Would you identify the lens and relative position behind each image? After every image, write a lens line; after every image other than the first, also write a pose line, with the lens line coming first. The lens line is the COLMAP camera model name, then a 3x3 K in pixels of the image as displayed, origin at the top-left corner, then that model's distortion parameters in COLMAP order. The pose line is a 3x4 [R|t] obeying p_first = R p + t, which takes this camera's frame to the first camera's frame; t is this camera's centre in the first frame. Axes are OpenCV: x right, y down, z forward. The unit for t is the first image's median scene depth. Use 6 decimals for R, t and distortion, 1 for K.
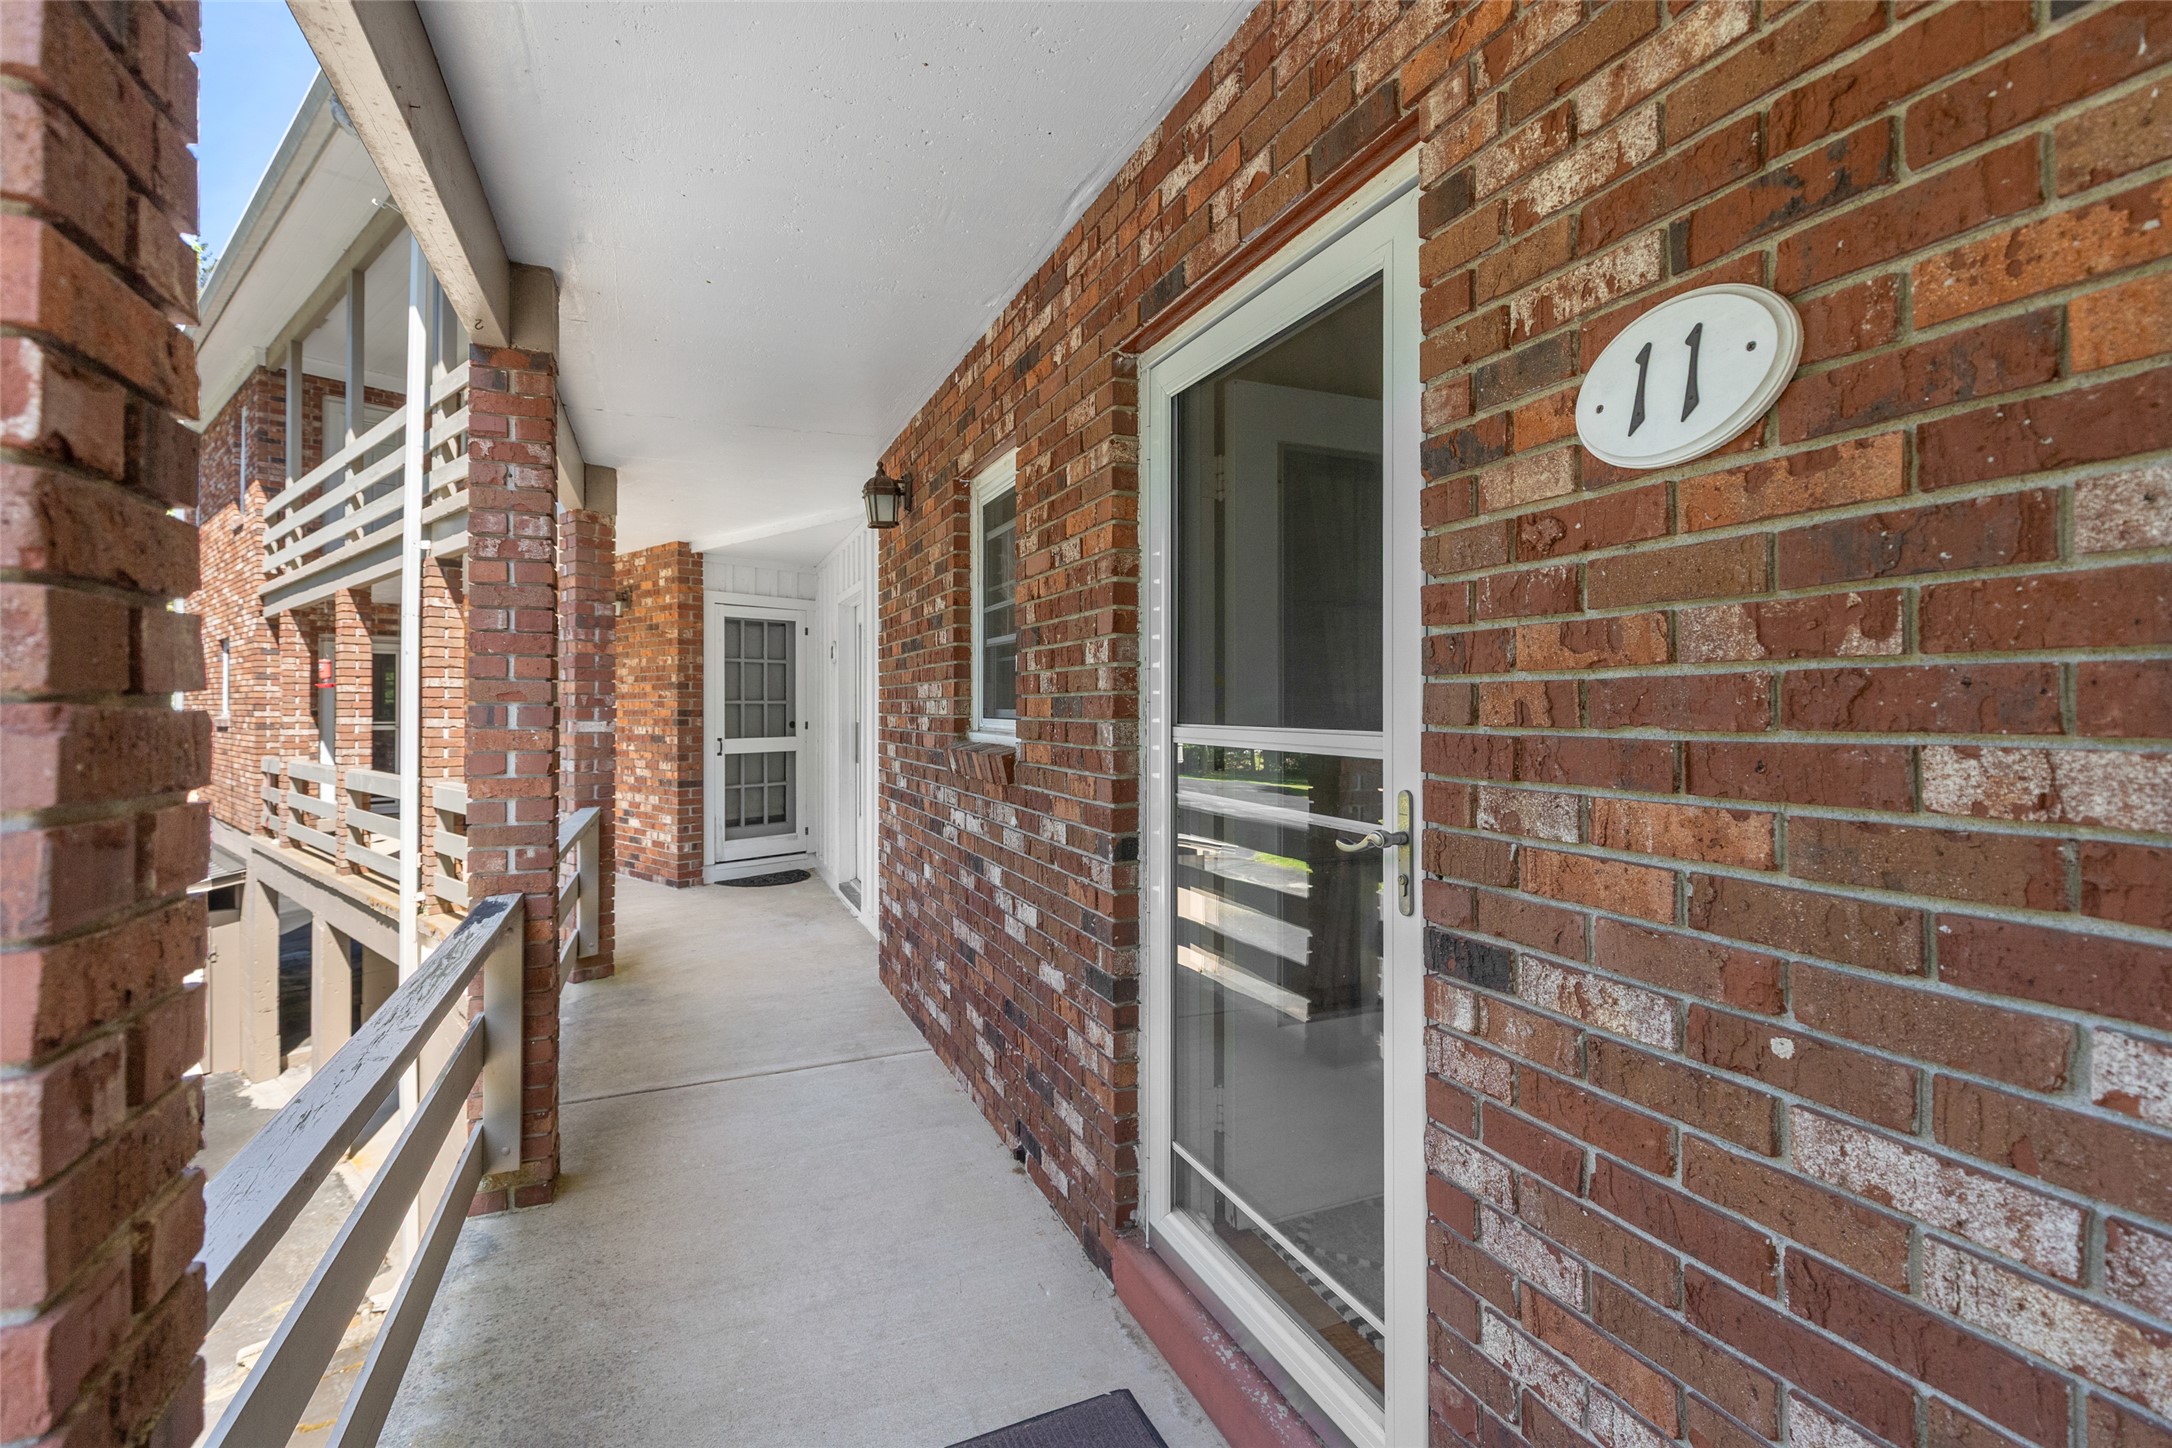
lens RADIAL K [[985.4, 0, 1075.7], [0, 985.4, 723.4], [0, 0, 1]] dist [0.002926, 0.000359]
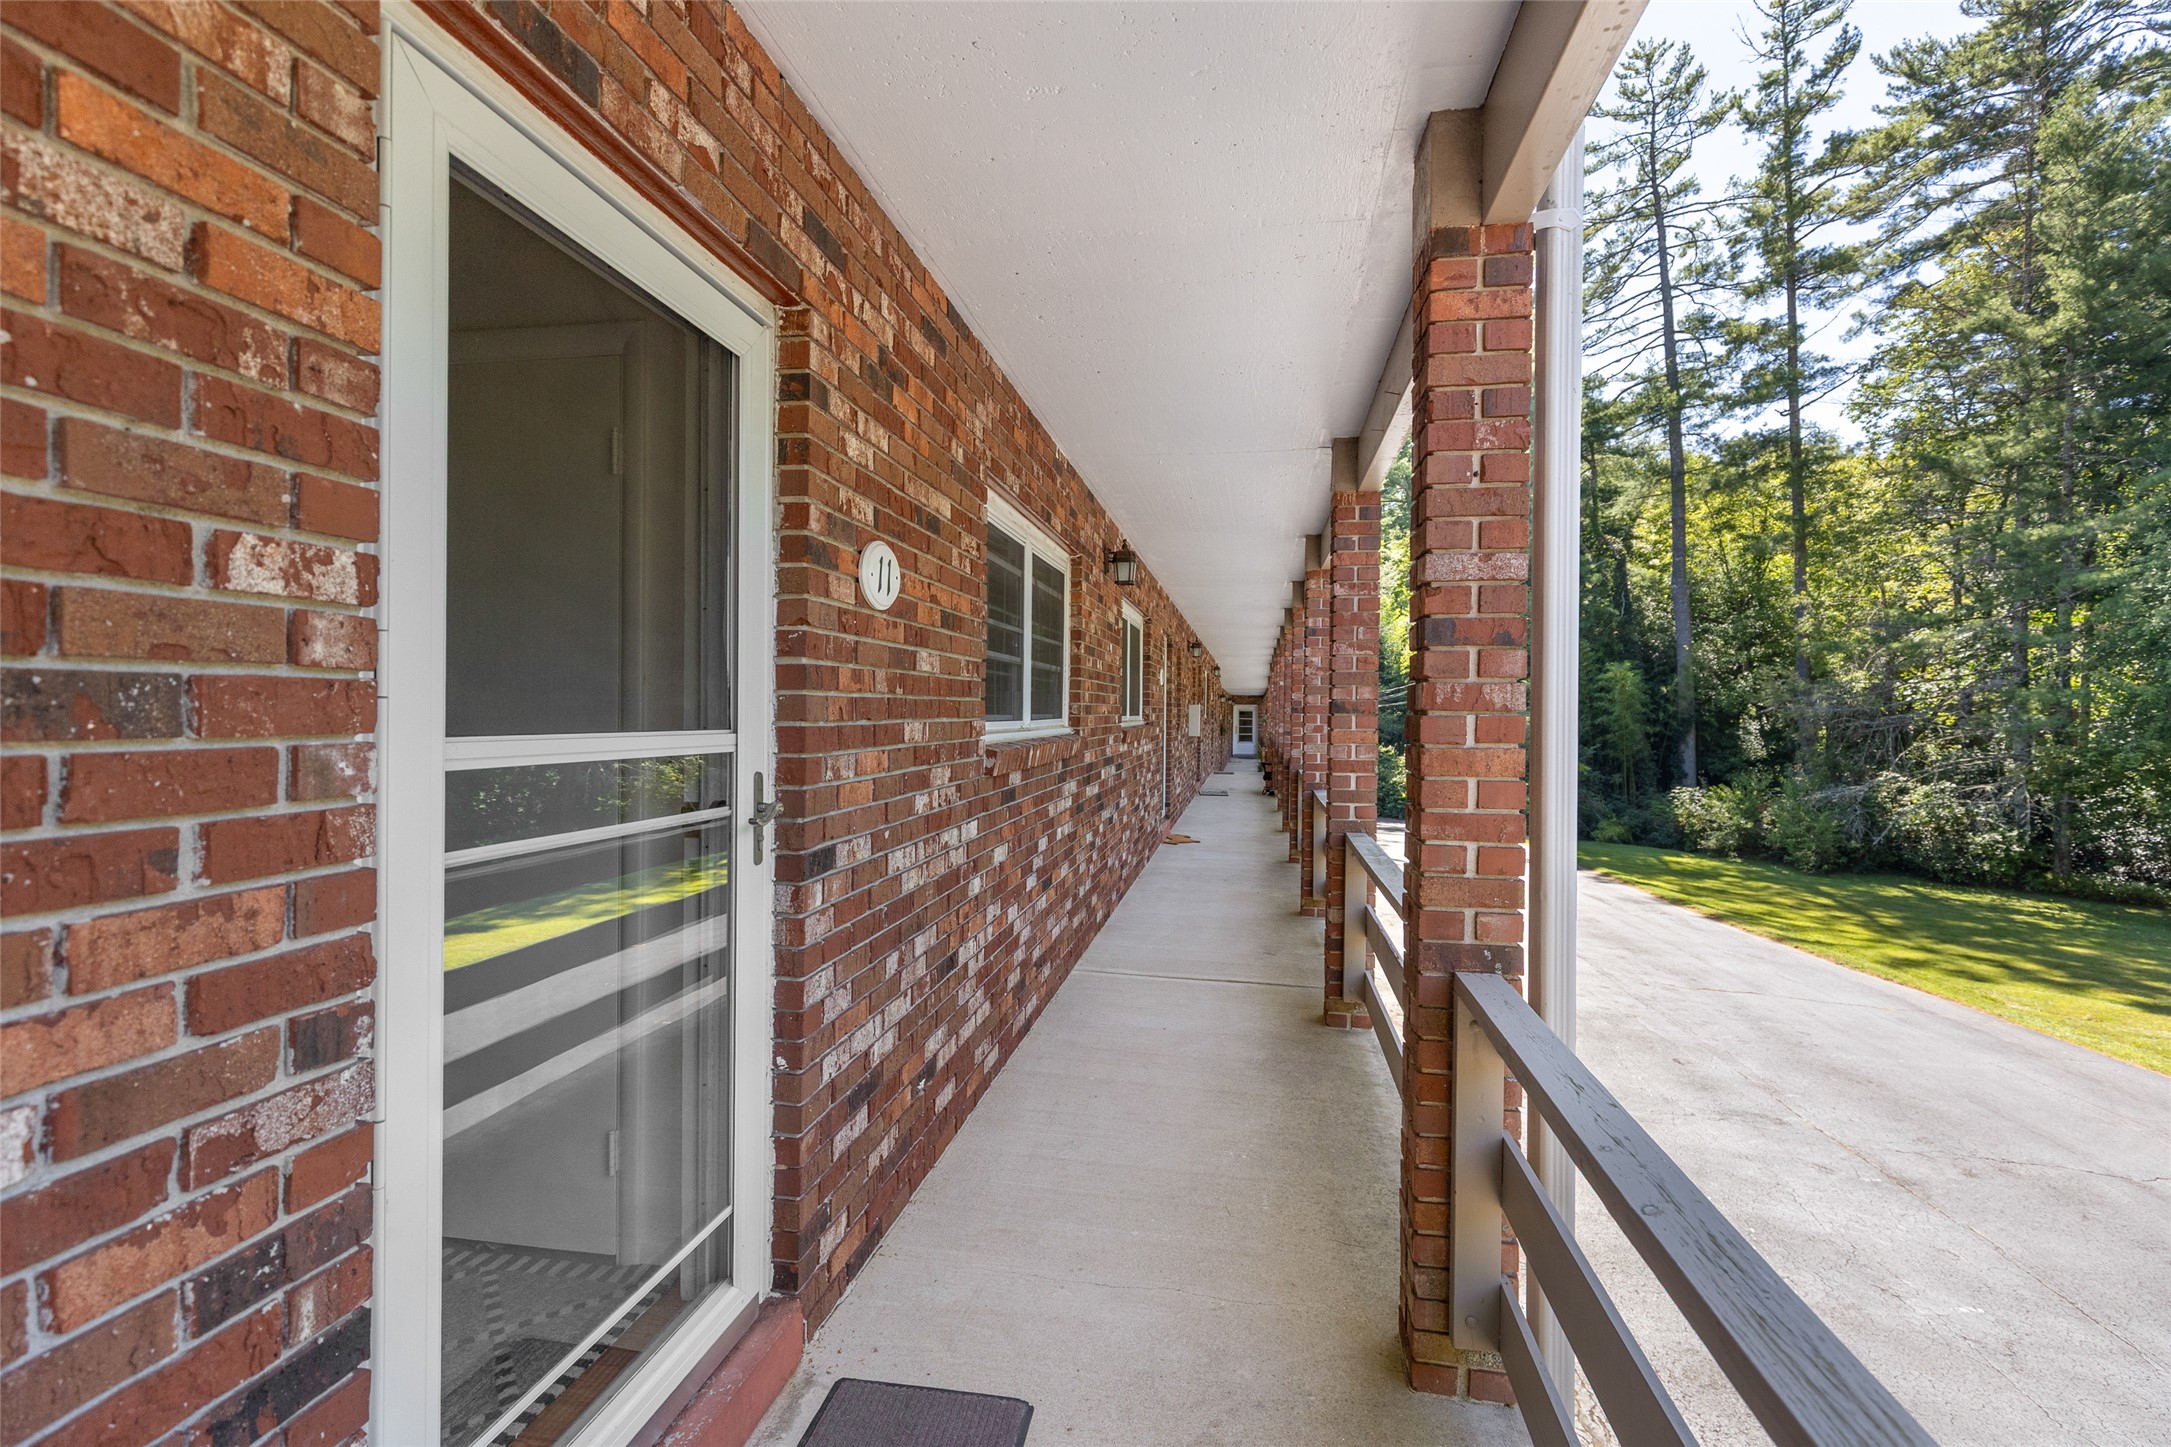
lens RADIAL K [[985.0, 0, 1075.2], [0, 985.0, 722.9], [0, 0, 1]] dist [0.002926, 0.000359]
pose [[-0.818457, -0.005311, 0.574543, -0.864418], [0.013240, 0.999517, 0.028101, -0.033289], [-0.574415, 0.030607, -0.817992, 1.993424]]
